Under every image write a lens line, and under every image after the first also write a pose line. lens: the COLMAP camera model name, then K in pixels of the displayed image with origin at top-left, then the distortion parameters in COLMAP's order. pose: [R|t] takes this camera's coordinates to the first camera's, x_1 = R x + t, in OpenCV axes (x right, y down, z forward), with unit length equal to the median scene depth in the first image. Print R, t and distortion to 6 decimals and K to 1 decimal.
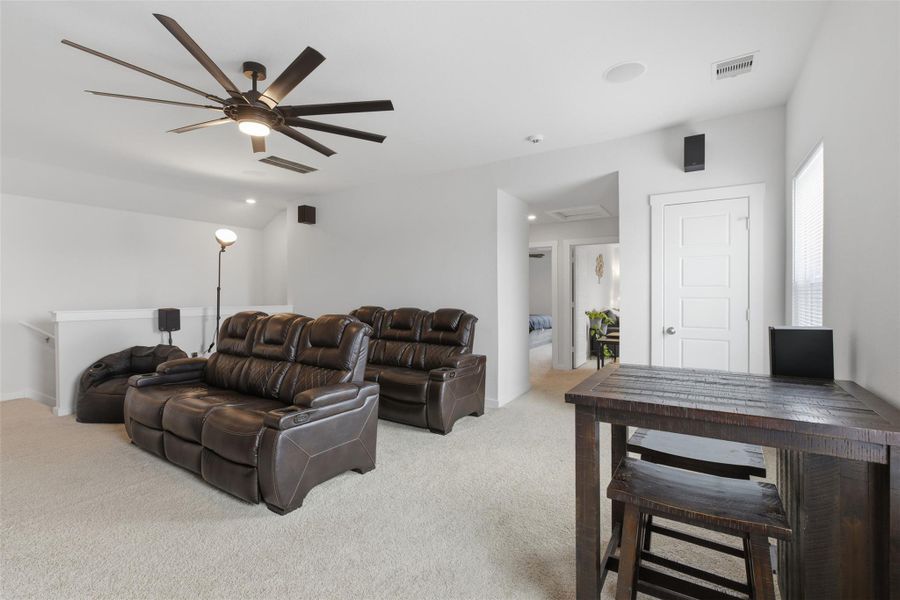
lens RADIAL K [[410.6, 0, 451.9], [0, 410.6, 297.5], [0, 0, 1]] dist [-0.001649, 0.000043]
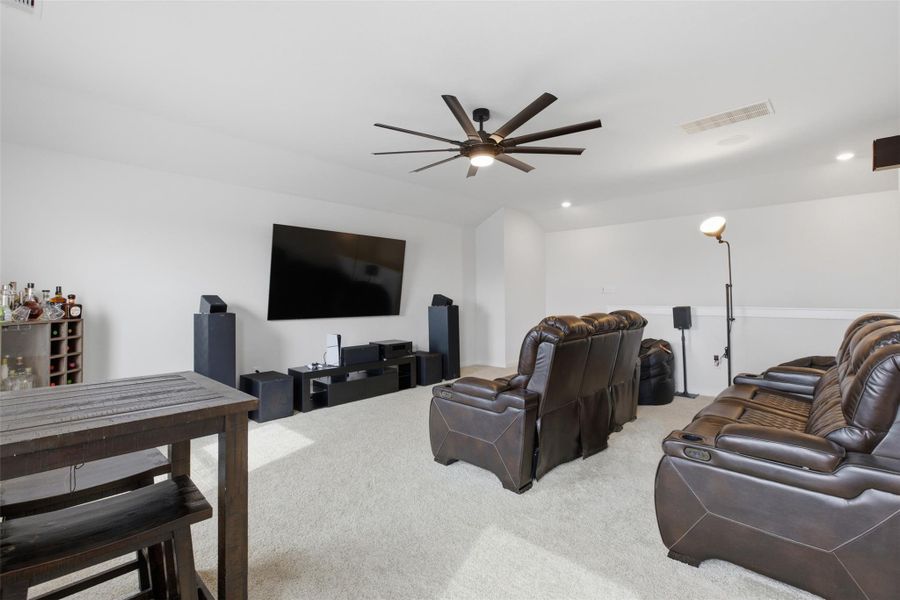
lens RADIAL K [[410.6, 0, 451.4], [0, 410.6, 297.6], [0, 0, 1]] dist [-0.001649, 0.000043]
pose [[-0.188368, 0.001510, -0.982097, 0.419776], [0.005629, 0.999984, 0.000457, 0.001409], [0.982082, -0.005442, -0.188373, 0.624440]]
